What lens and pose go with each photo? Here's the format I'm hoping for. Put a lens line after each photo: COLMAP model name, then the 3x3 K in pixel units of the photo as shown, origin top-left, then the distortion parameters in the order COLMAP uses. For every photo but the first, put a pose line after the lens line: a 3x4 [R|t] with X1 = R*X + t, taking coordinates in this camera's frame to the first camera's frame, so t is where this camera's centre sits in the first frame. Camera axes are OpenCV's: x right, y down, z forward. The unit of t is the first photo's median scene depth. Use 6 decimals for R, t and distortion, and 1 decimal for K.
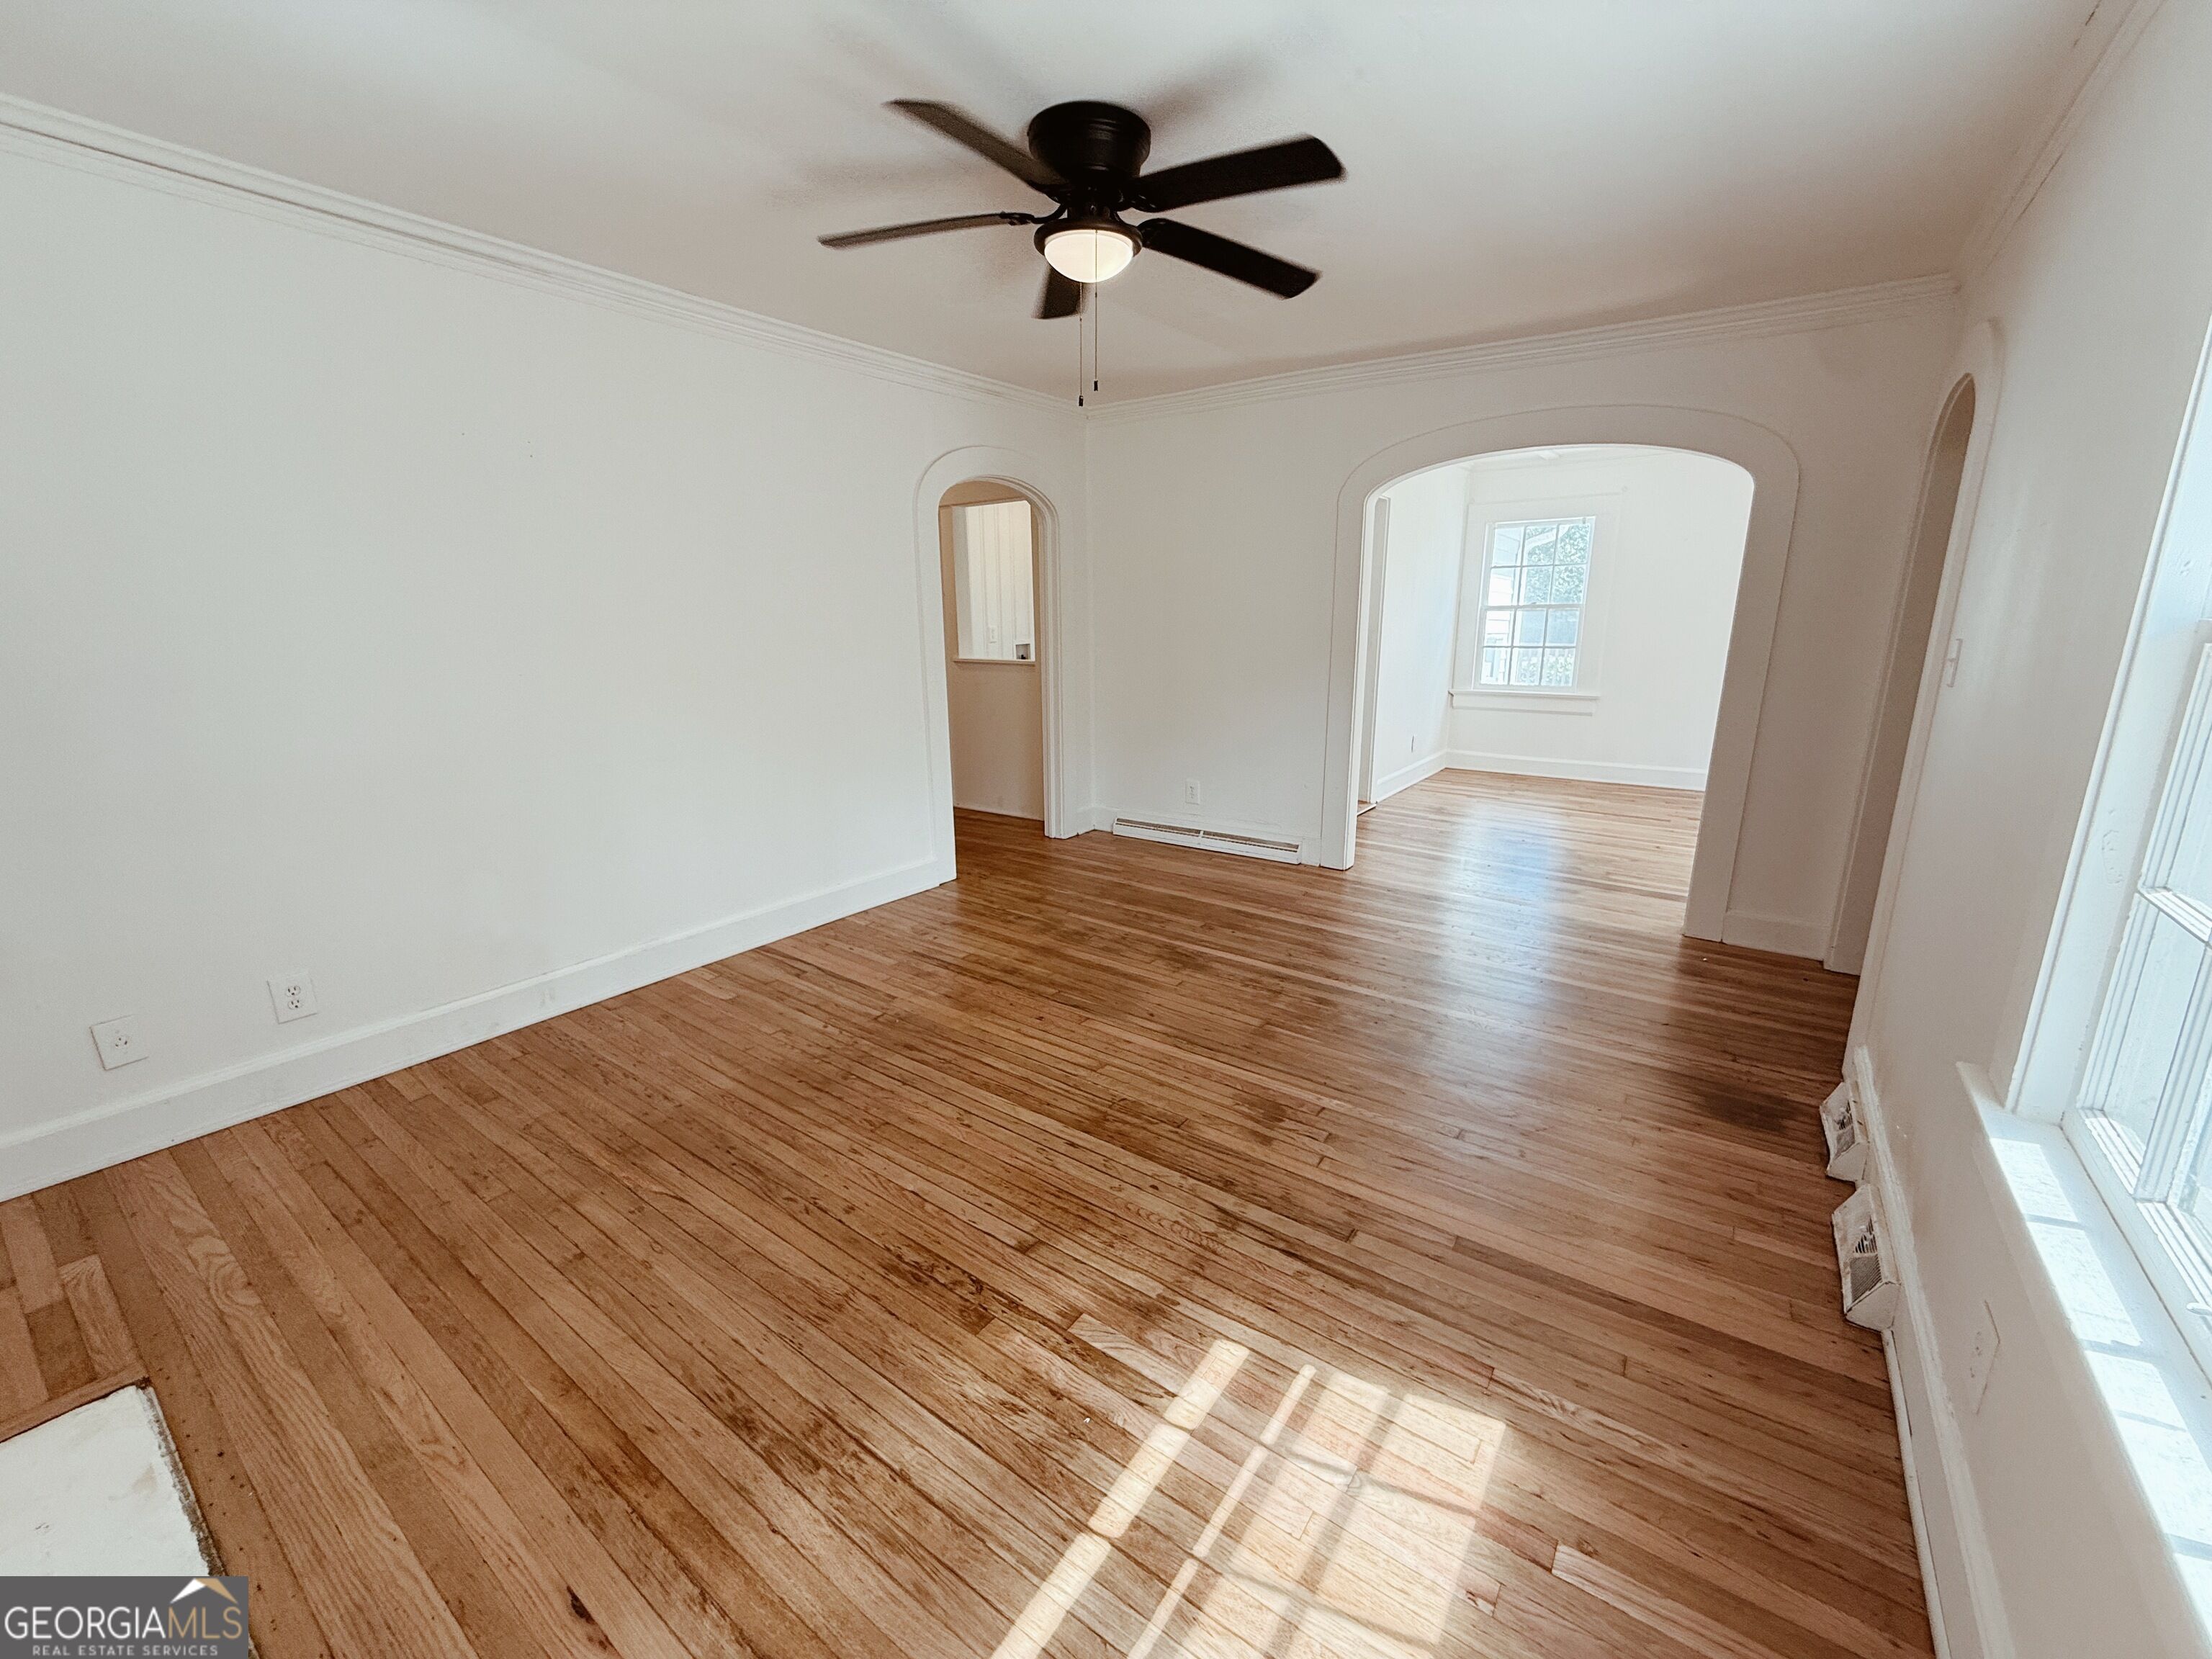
lens RADIAL K [[879.9, 0, 1105.6], [0, 879.9, 833.6], [0, 0, 1]] dist [-0.001375, -0.000029]
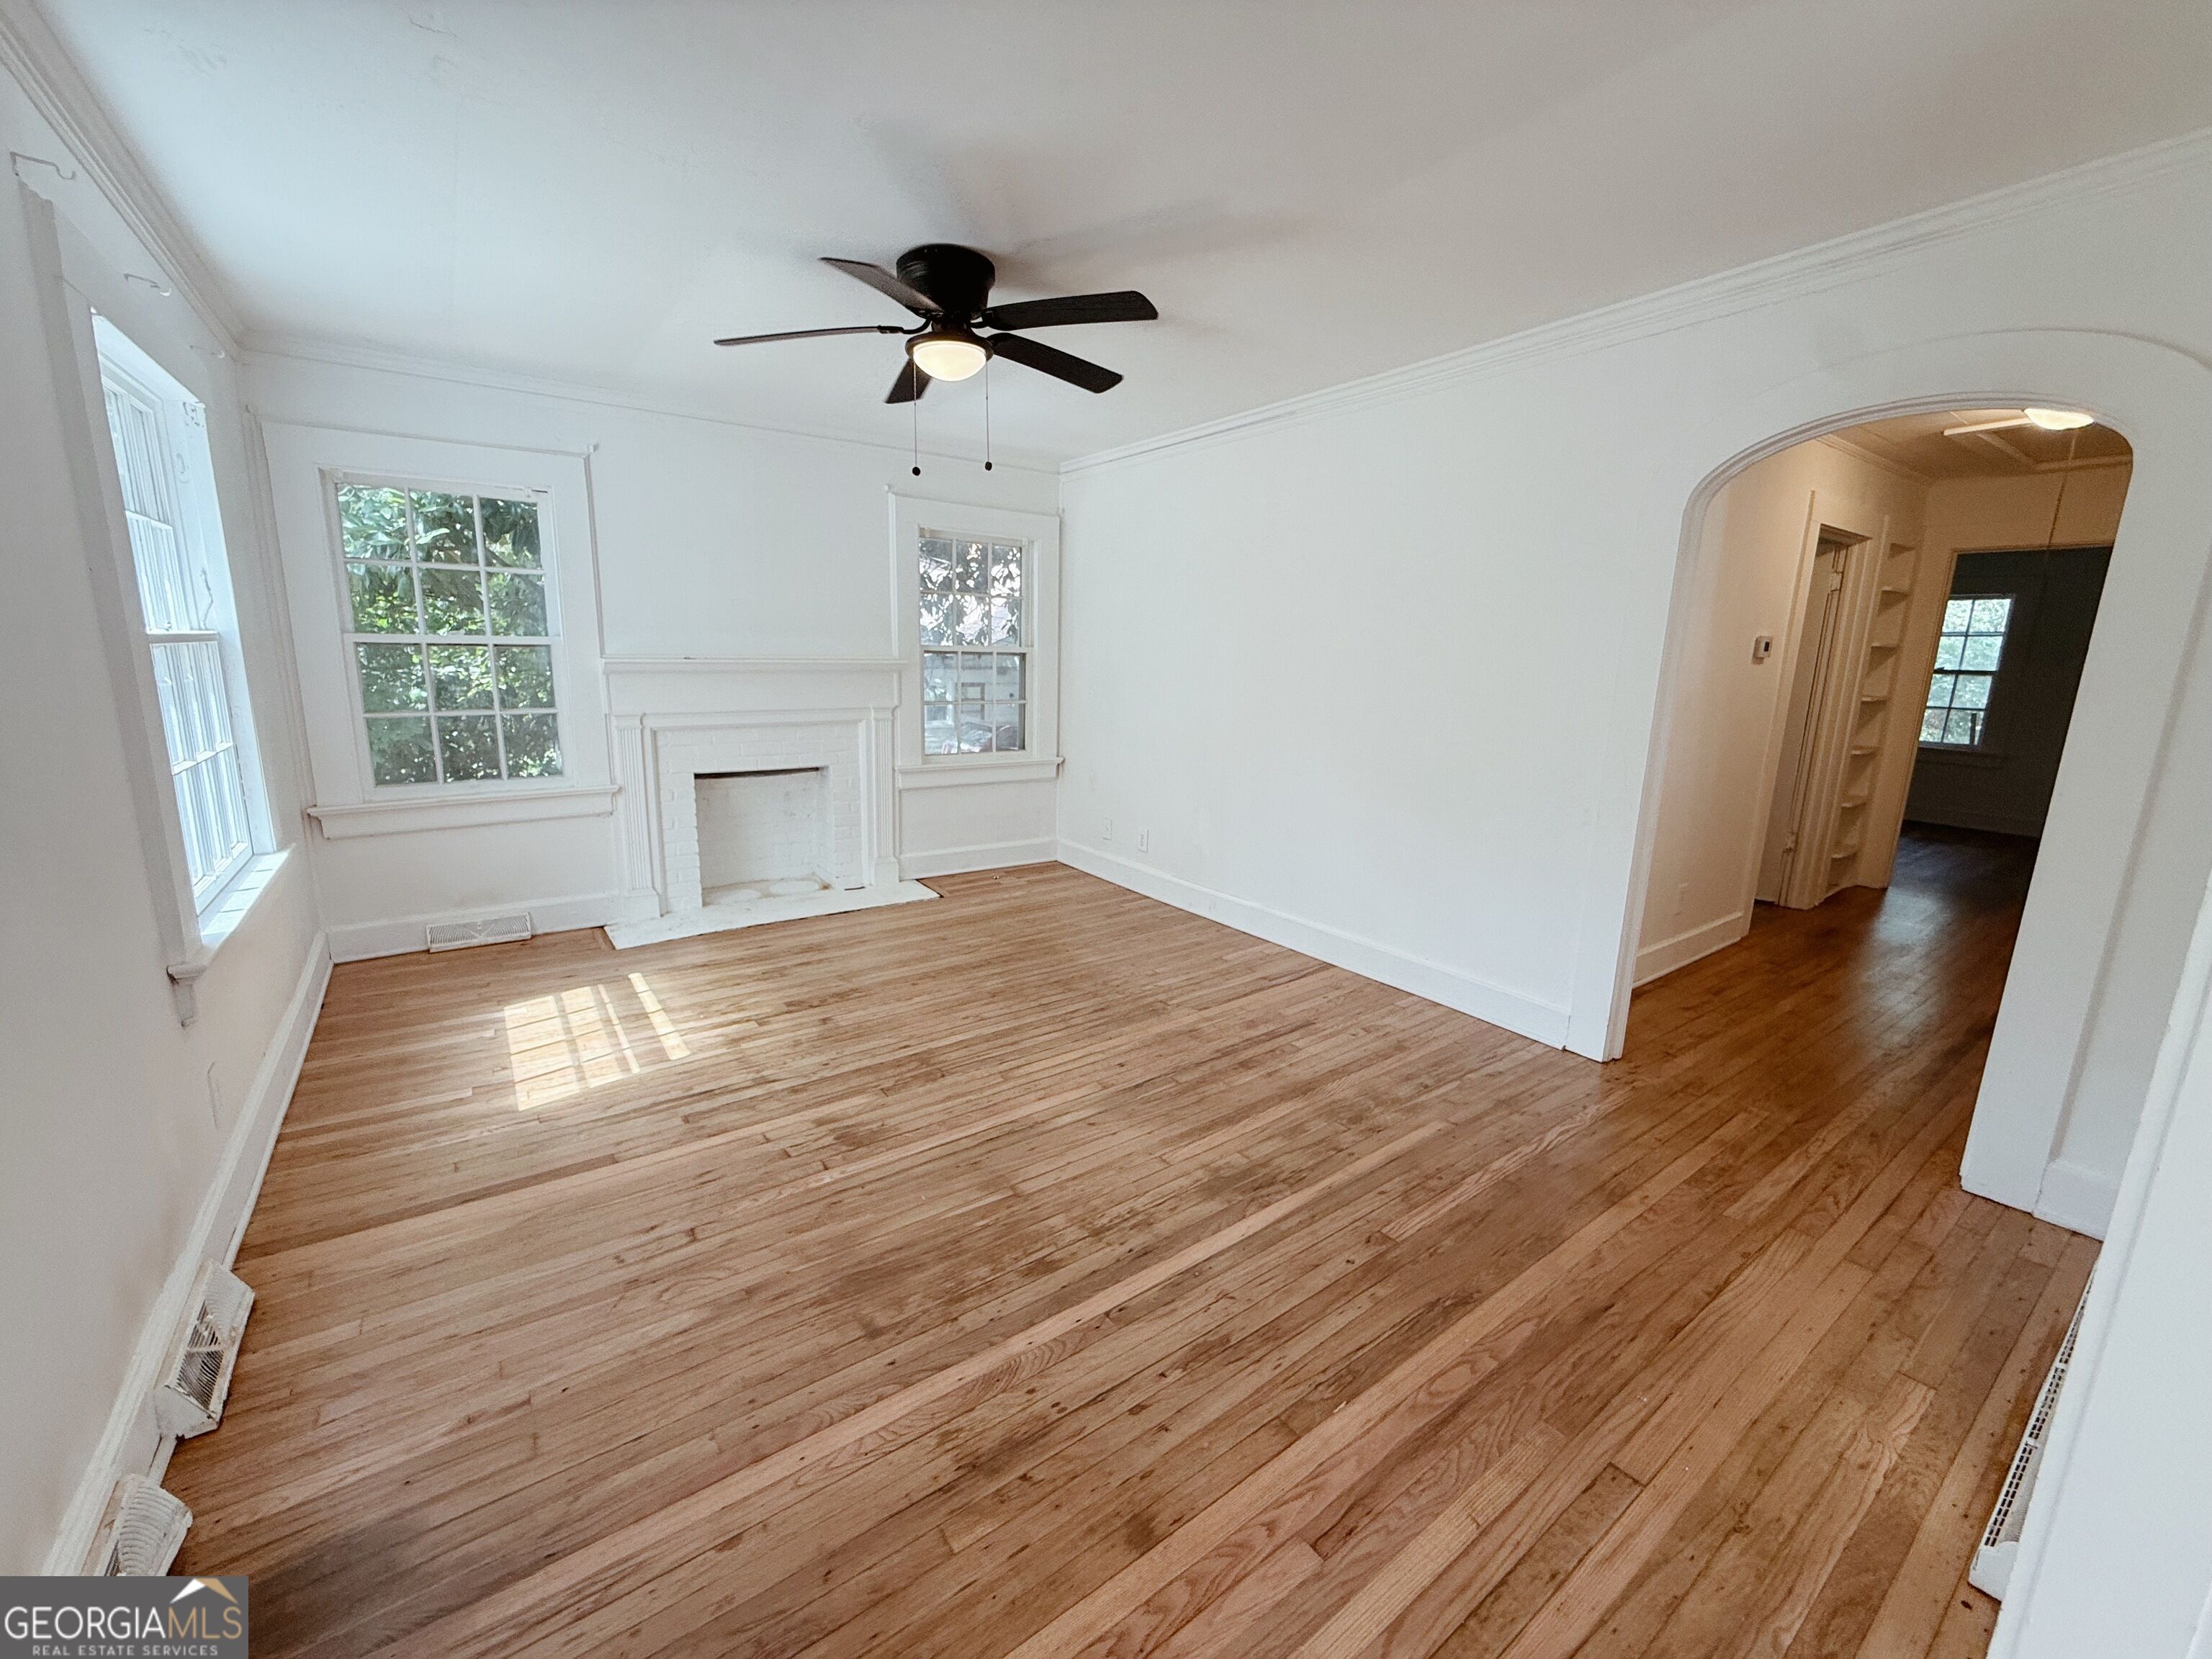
lens RADIAL K [[881.5, 0, 1101.3], [0, 881.5, 829.1], [0, 0, 1]] dist [-0.000928, 0.000040]
pose [[-0.317240, 0.184033, -0.930317, 0.894925], [-0.253780, 0.928738, 0.270261, -0.328097], [0.913758, 0.321834, -0.247929, 1.286510]]
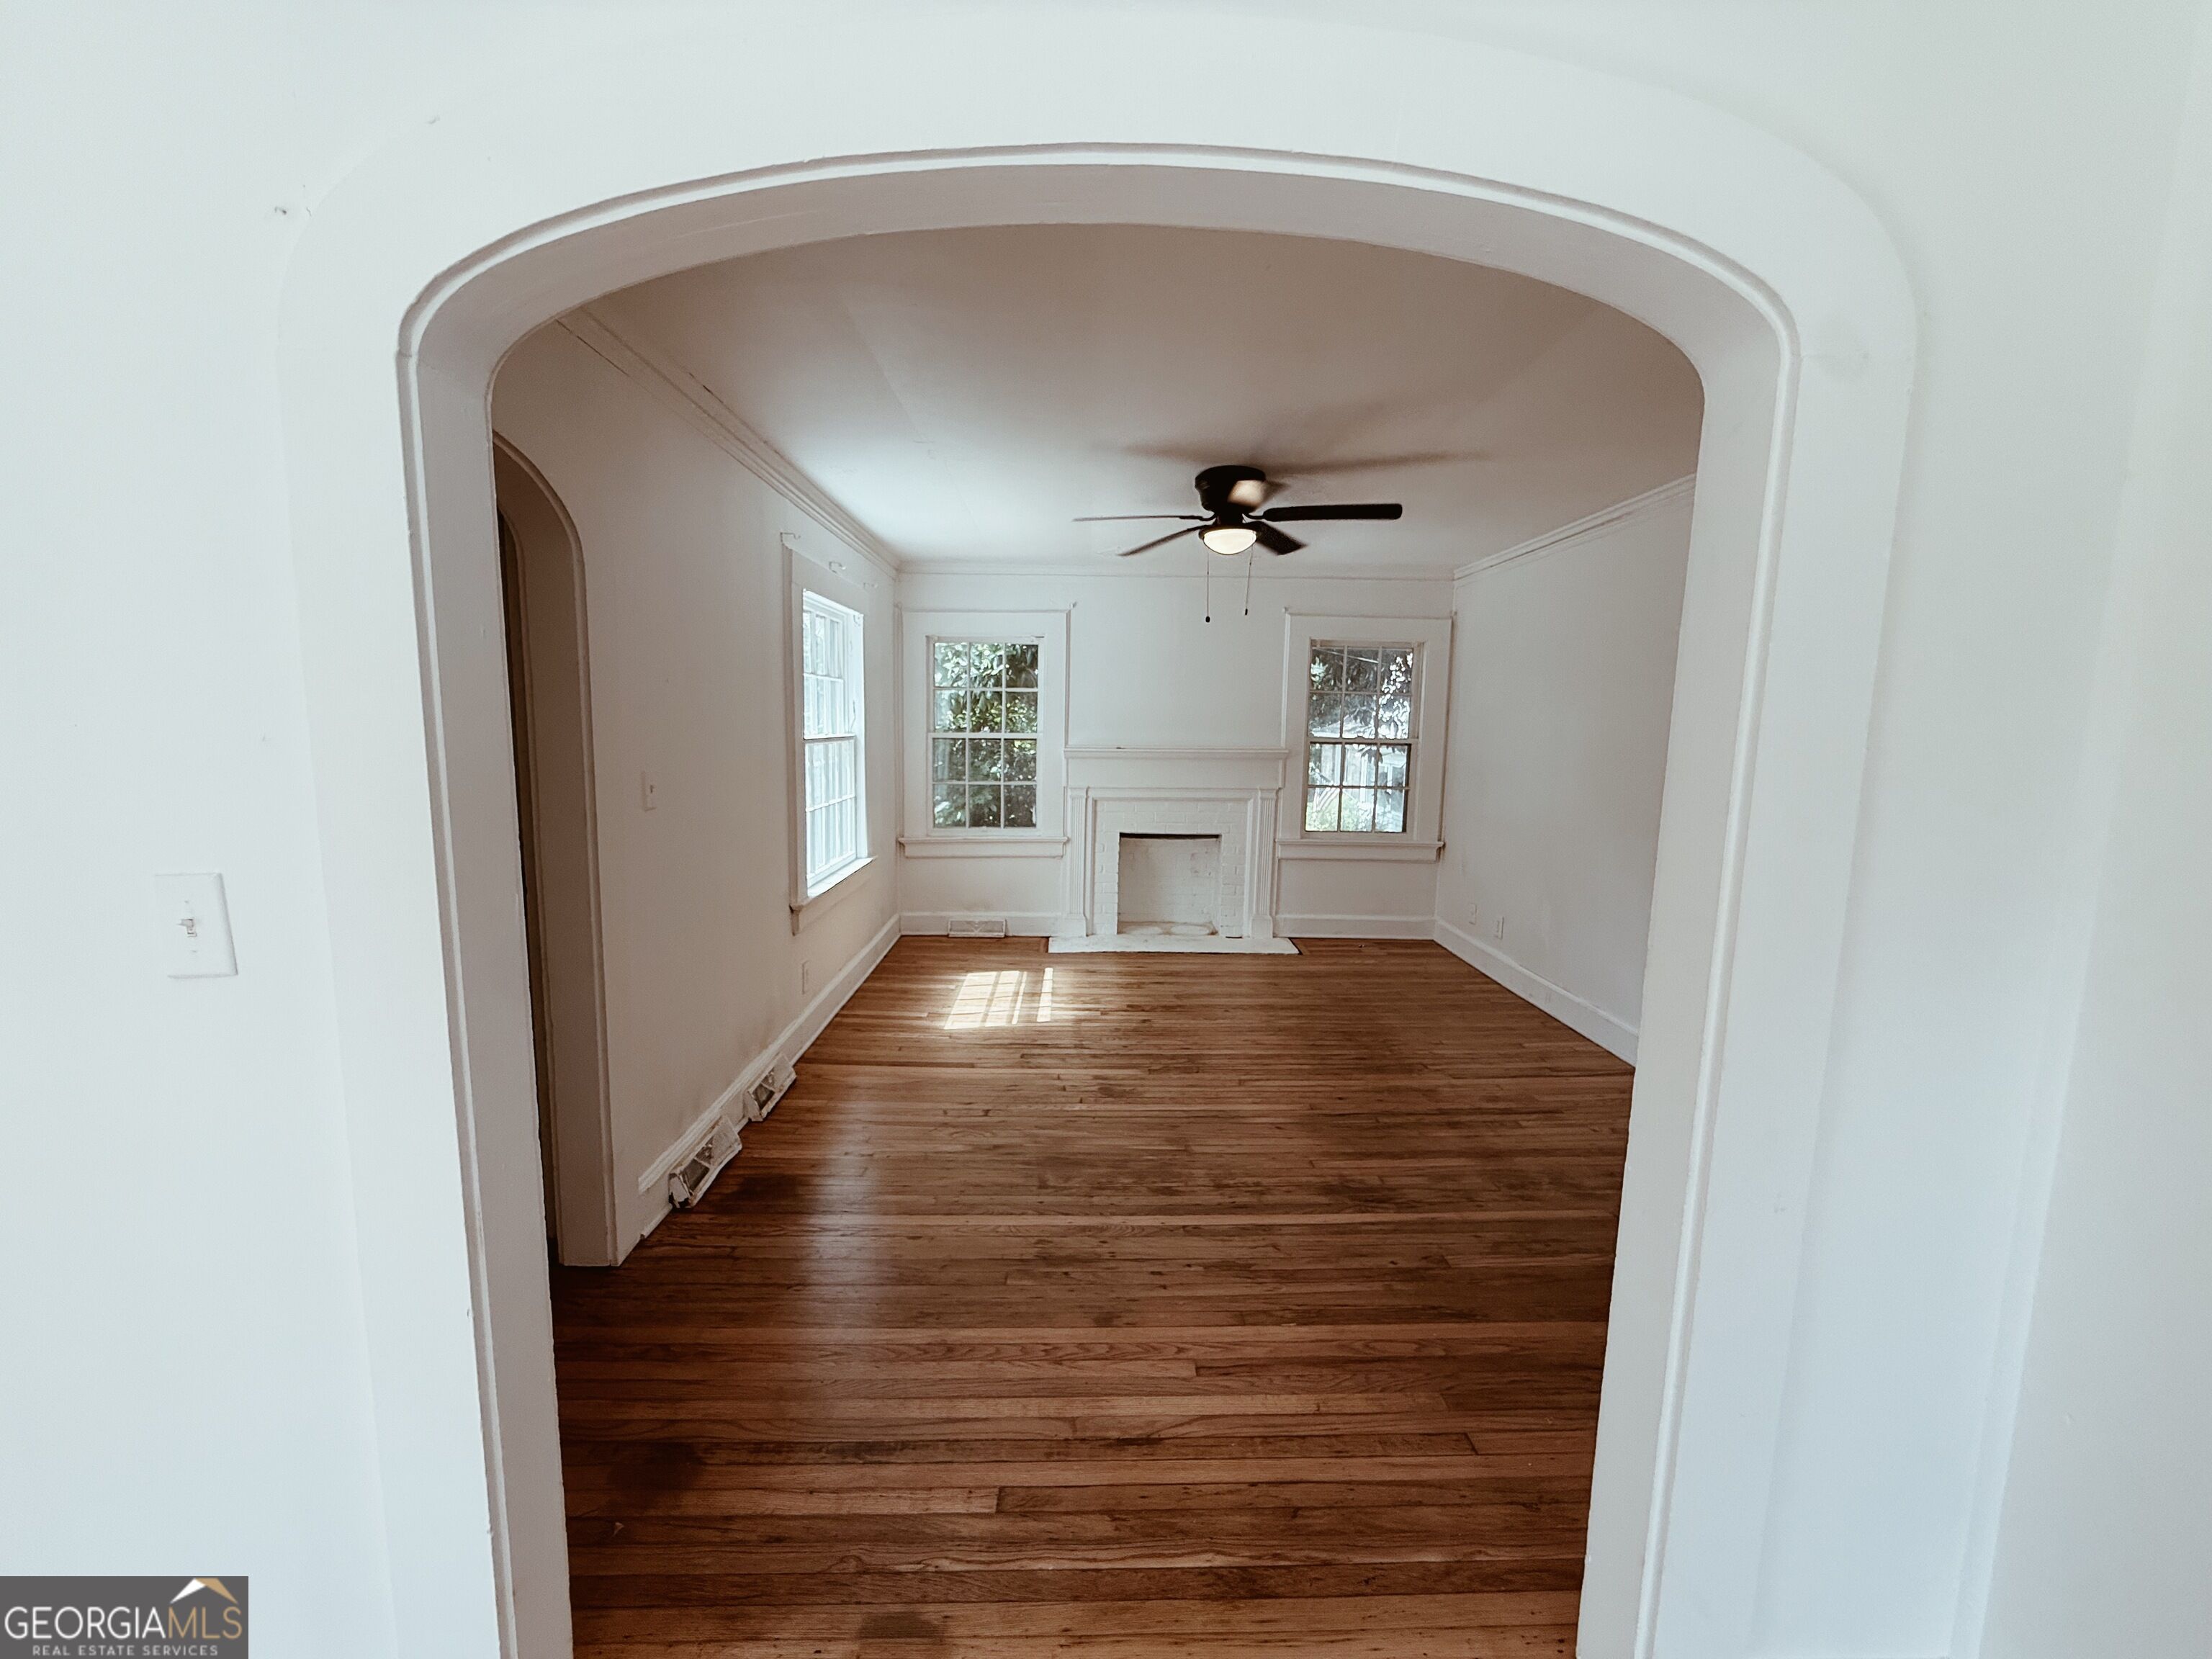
lens RADIAL K [[879.9, 0, 1105.6], [0, 879.9, 833.6], [0, 0, 1]] dist [-0.001375, -0.000029]
pose [[-0.797592, 0.064372, -0.599752, 0.930644], [-0.162415, 0.934650, 0.316308, -0.471158], [0.580920, 0.349694, -0.735015, 1.737783]]
